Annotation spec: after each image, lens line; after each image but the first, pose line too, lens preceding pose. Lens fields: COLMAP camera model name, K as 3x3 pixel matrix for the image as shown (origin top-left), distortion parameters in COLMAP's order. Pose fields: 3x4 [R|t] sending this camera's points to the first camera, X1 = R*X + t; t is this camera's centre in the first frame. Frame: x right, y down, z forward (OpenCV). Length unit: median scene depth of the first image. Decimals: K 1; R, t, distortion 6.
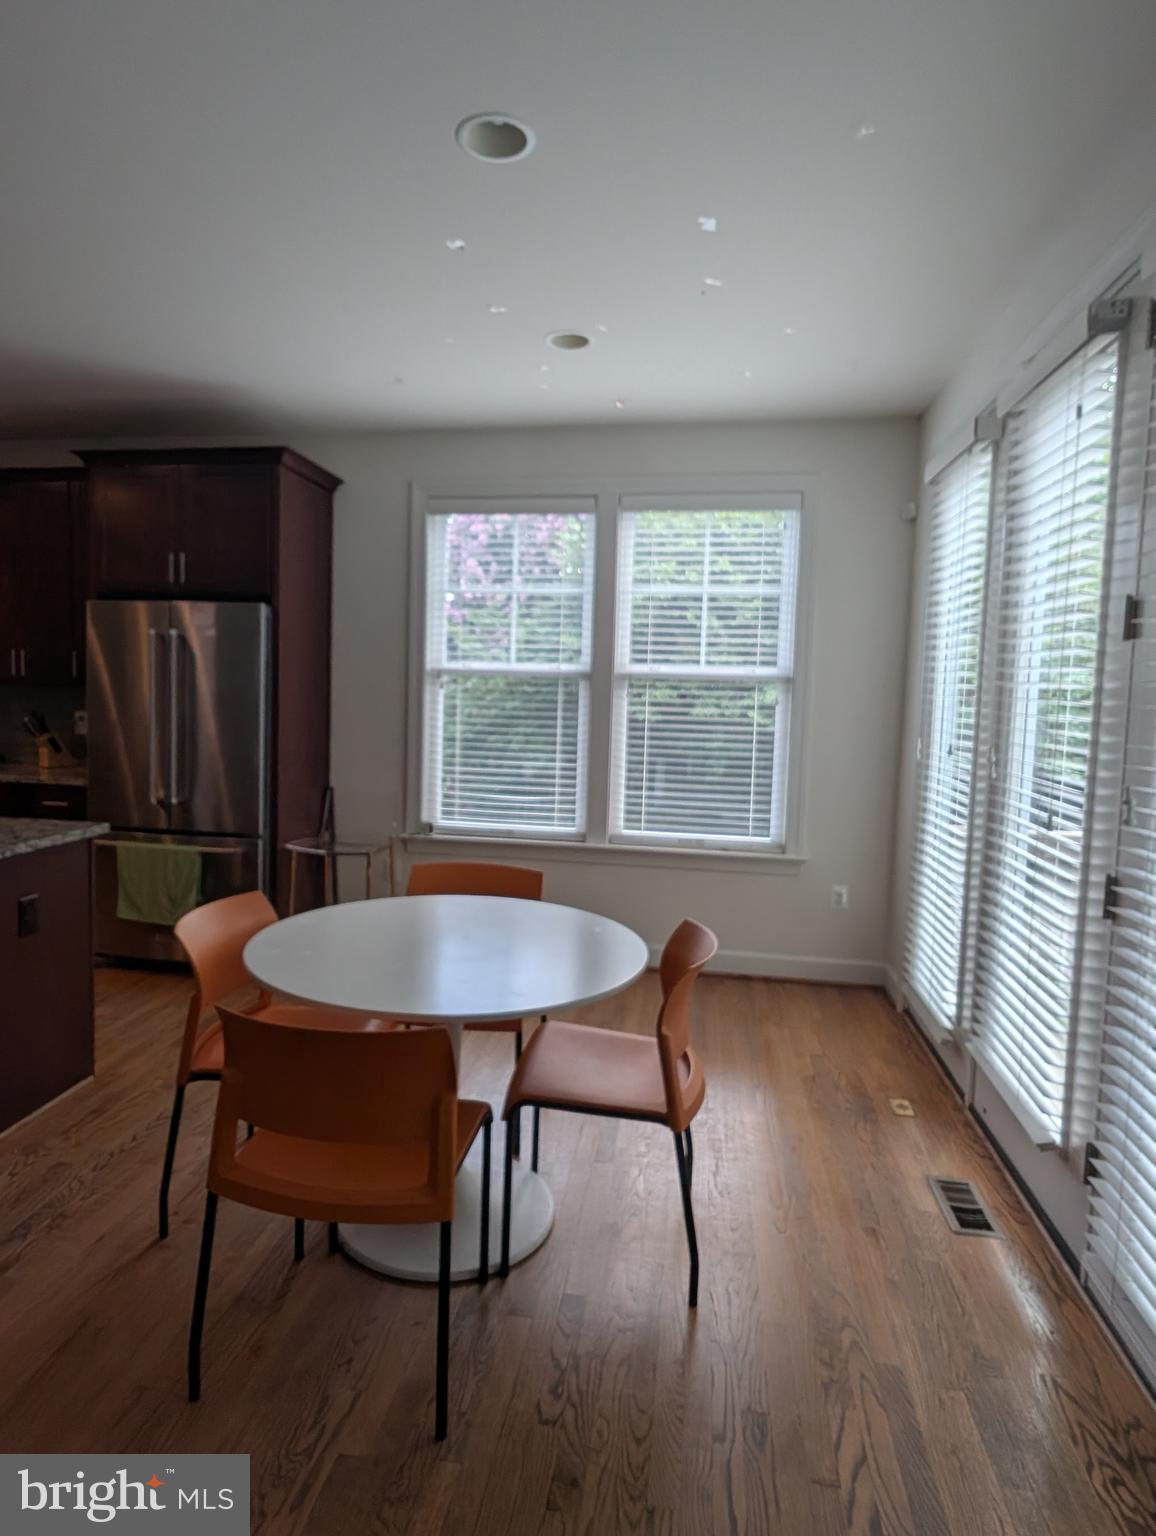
lens RADIAL K [[889.0, 0, 540.0], [0, 889.0, 755.2], [0, 0, 1]] dist [-0.005452, -0.000817]
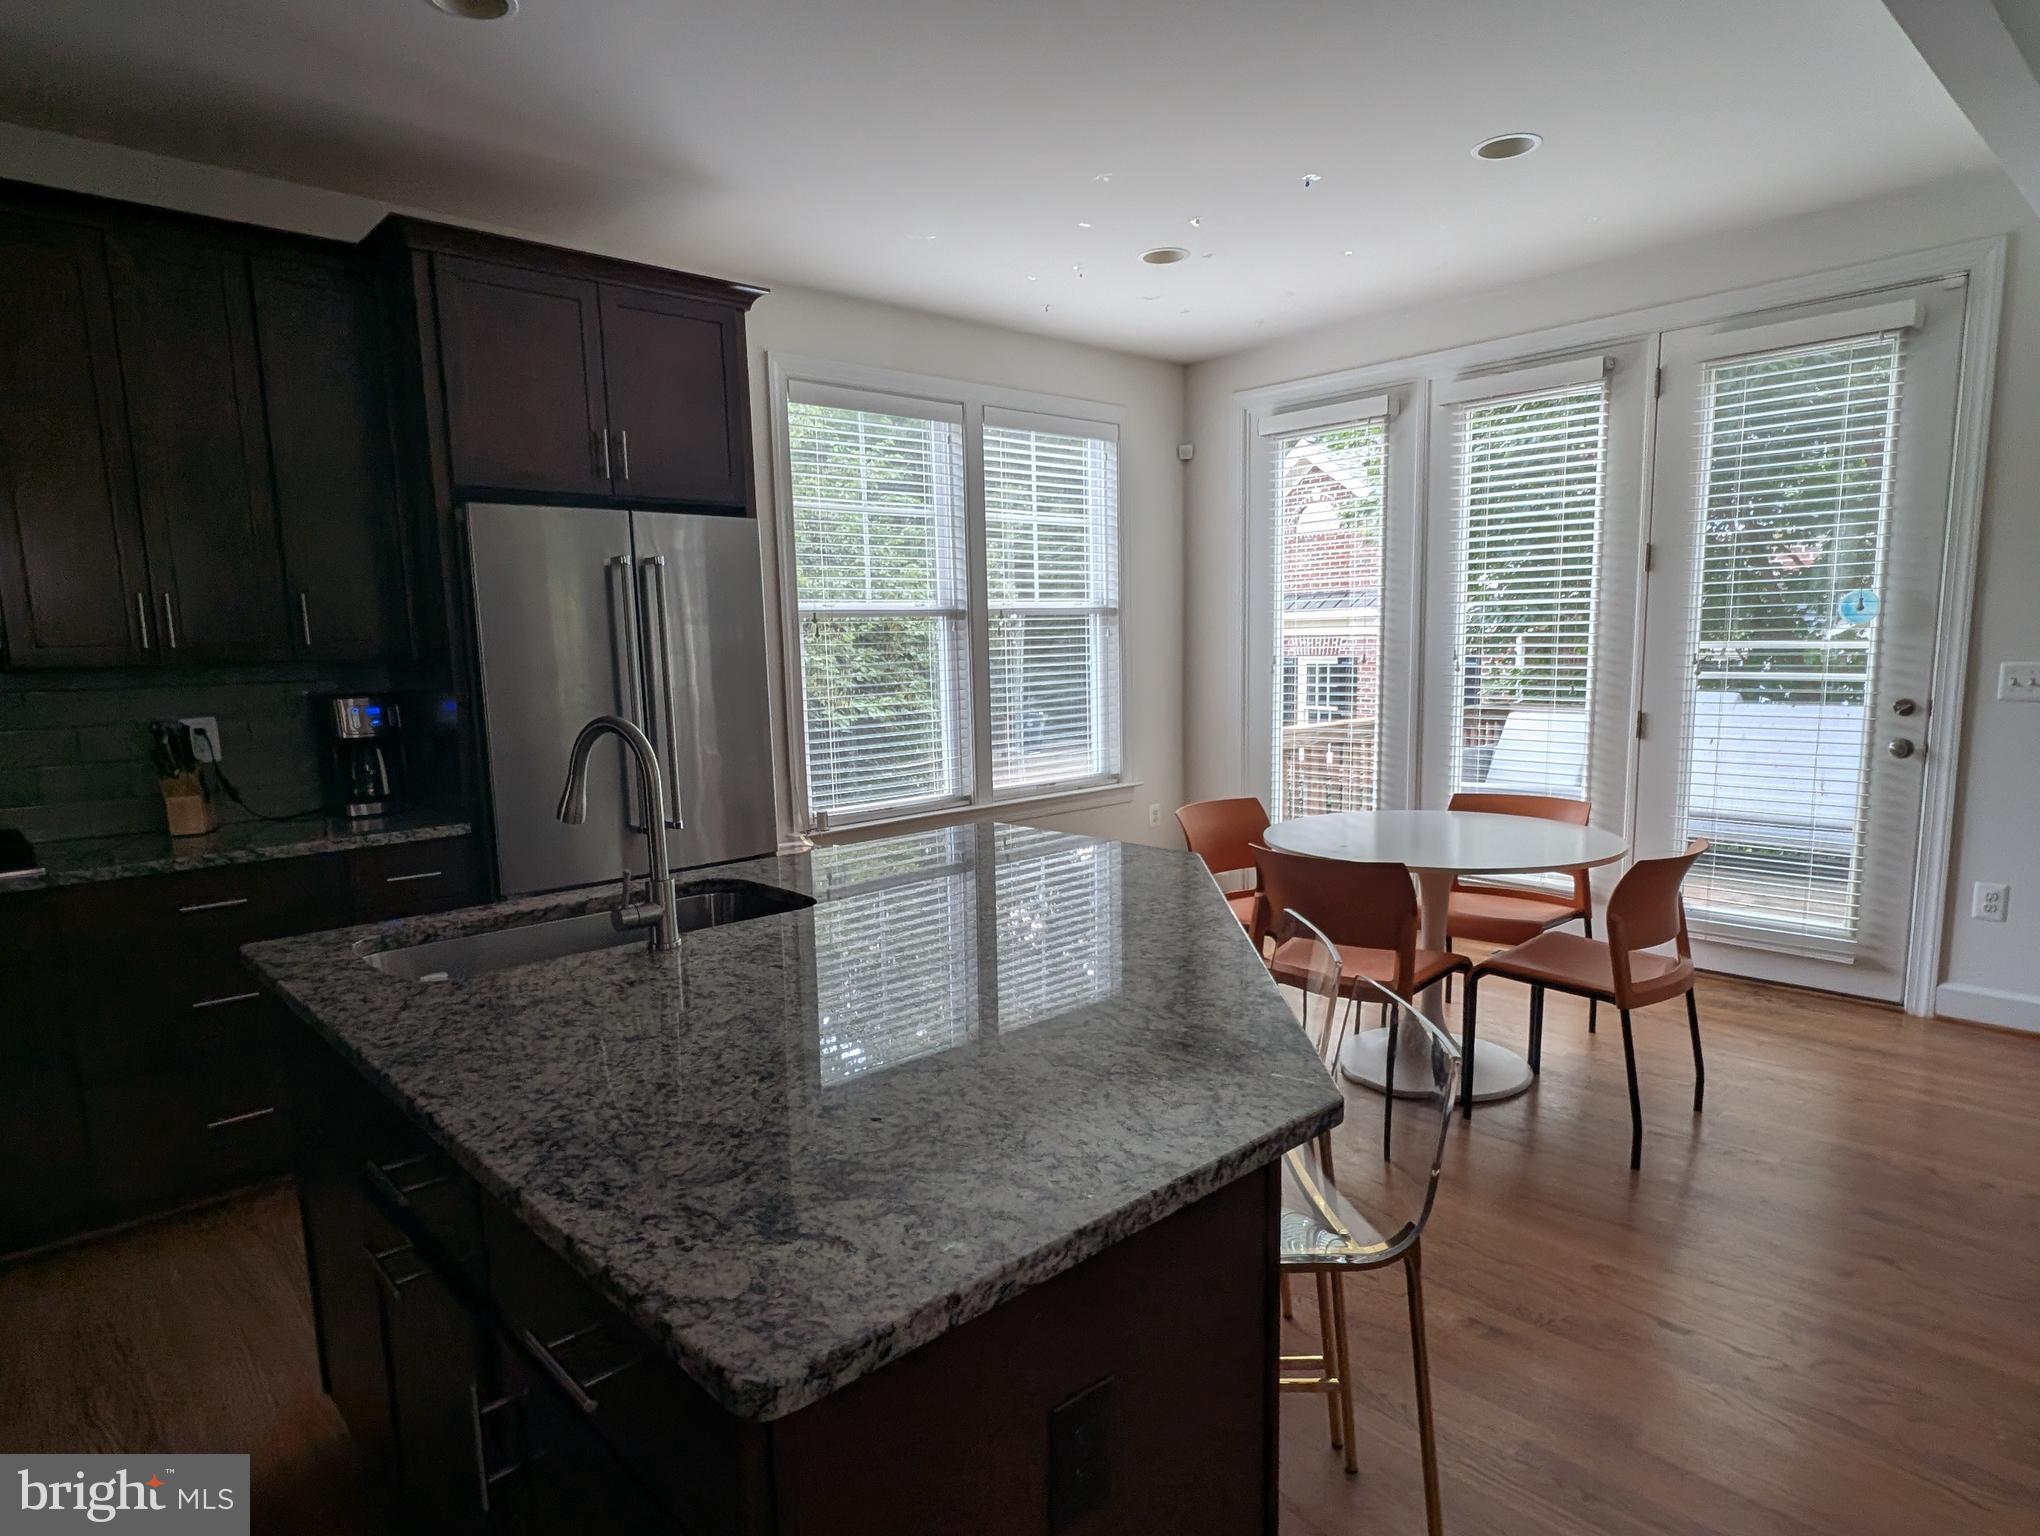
lens RADIAL K [[1180.8, 0, 1018.9], [0, 1180.8, 817.5], [0, 0, 1]] dist [-0.005452, -0.000817]
pose [[0.607016, -0.165147, 0.777341, -0.899928], [0.103726, 0.986265, 0.128535, -0.038061], [-0.787891, 0.002607, 0.615809, 0.265390]]
